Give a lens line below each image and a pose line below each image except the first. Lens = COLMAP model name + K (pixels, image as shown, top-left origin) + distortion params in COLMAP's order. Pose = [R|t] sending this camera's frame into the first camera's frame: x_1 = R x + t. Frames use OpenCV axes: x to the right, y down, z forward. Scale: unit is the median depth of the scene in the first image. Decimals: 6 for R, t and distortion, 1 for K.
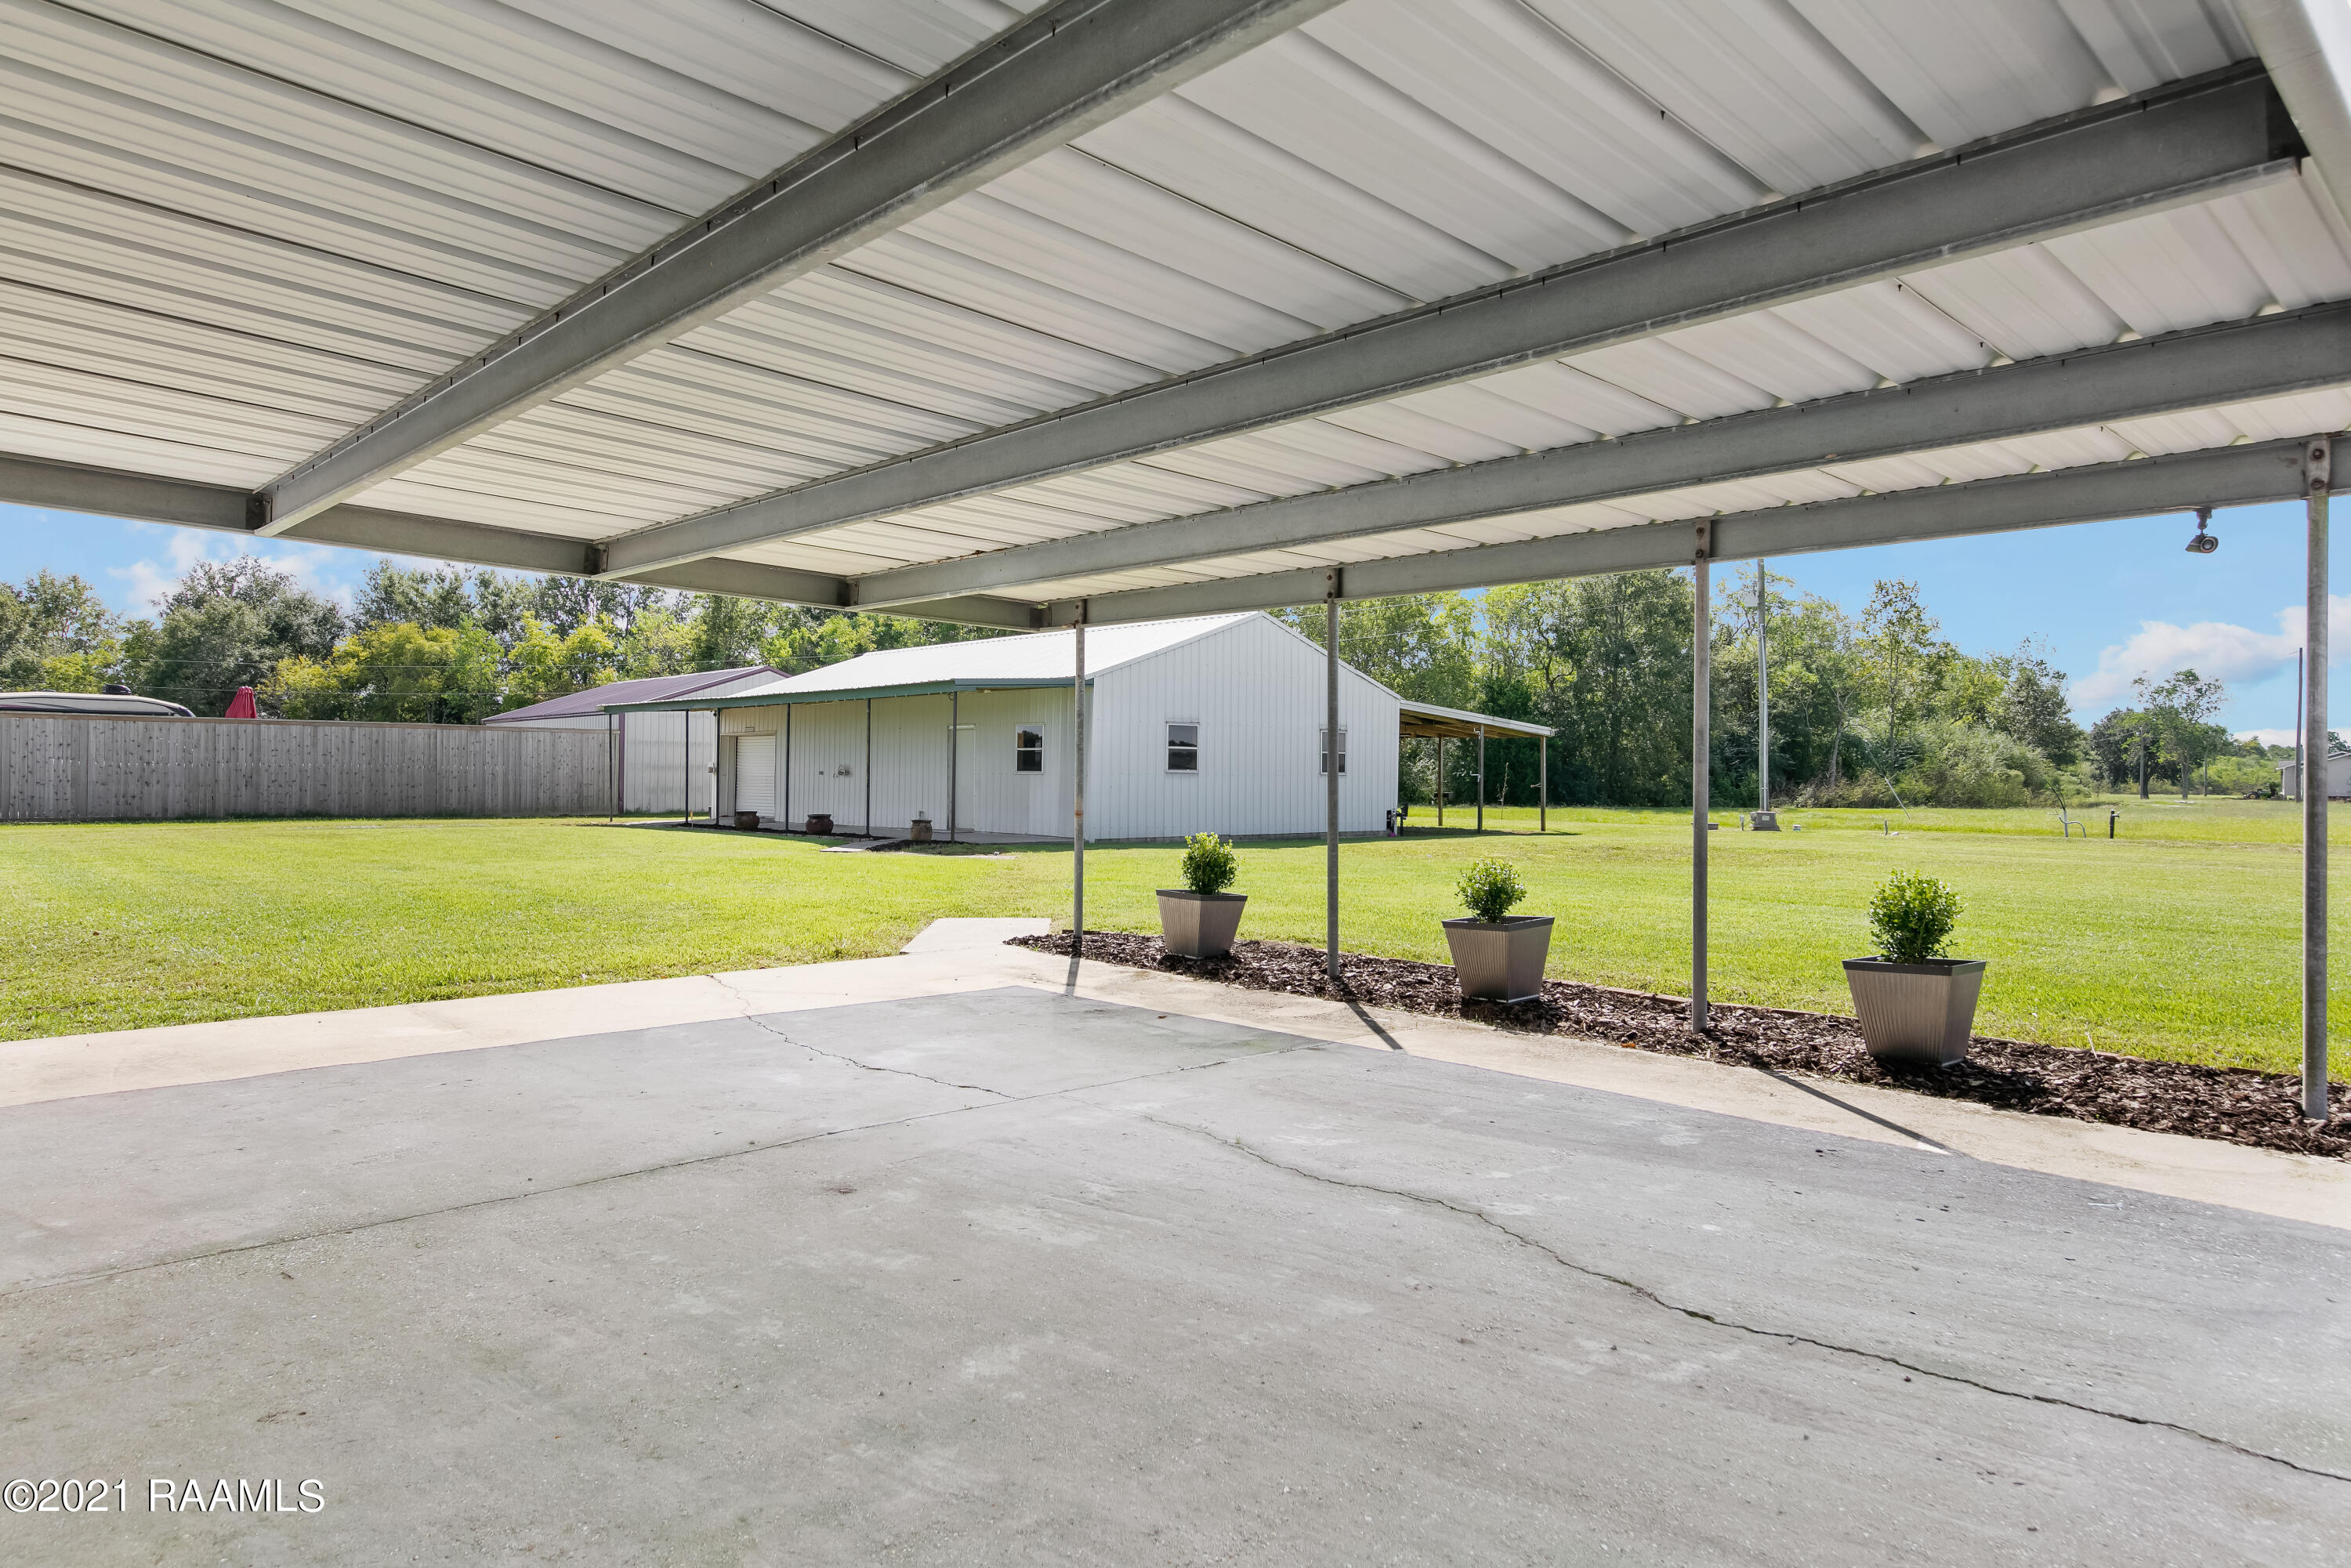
lens RADIAL K [[1406.0, 0, 1178.0], [0, 1406.0, 780.0], [0, 0, 1]] dist [0.018720, -0.001876]
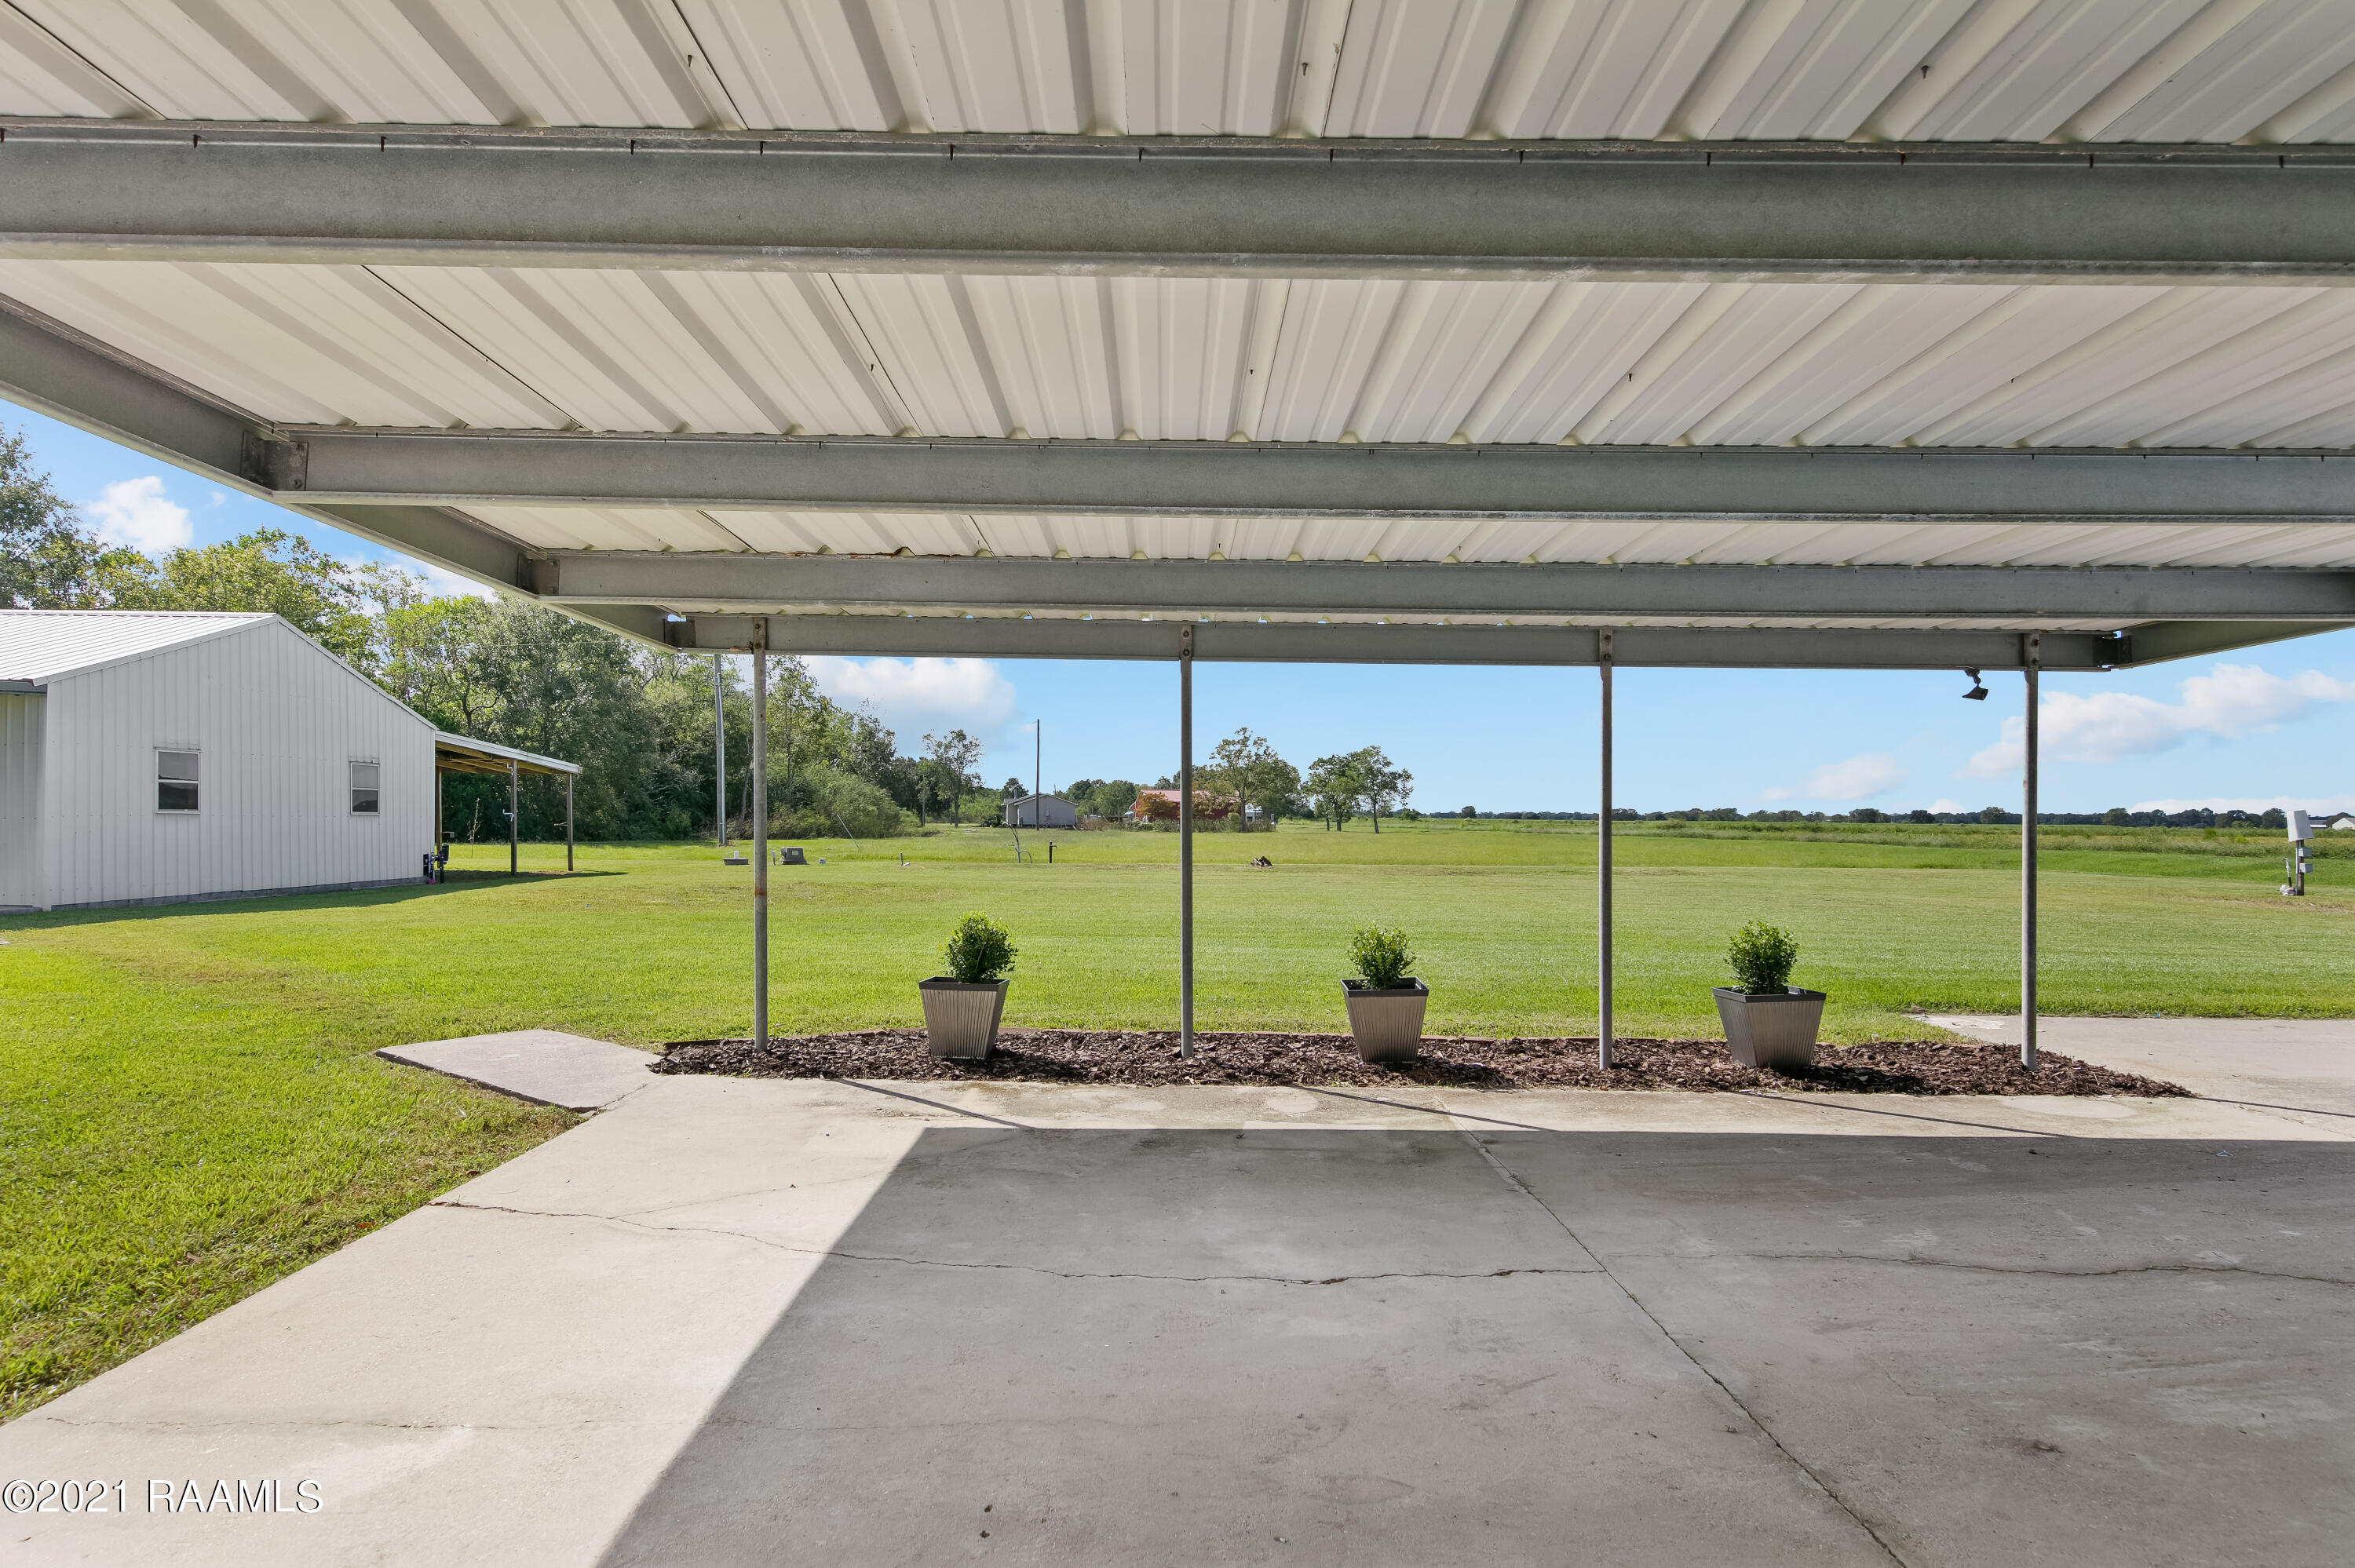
lens RADIAL K [[1294.2, 0, 1176.2], [0, 1294.2, 822.1], [0, 0, 1]] dist [-0.001876, -0.000223]
pose [[0.699683, -0.002462, 0.714449, -0.134979], [-0.003183, 0.999973, 0.006562, -0.006394], [-0.714447, -0.006866, 0.699656, 0.107476]]
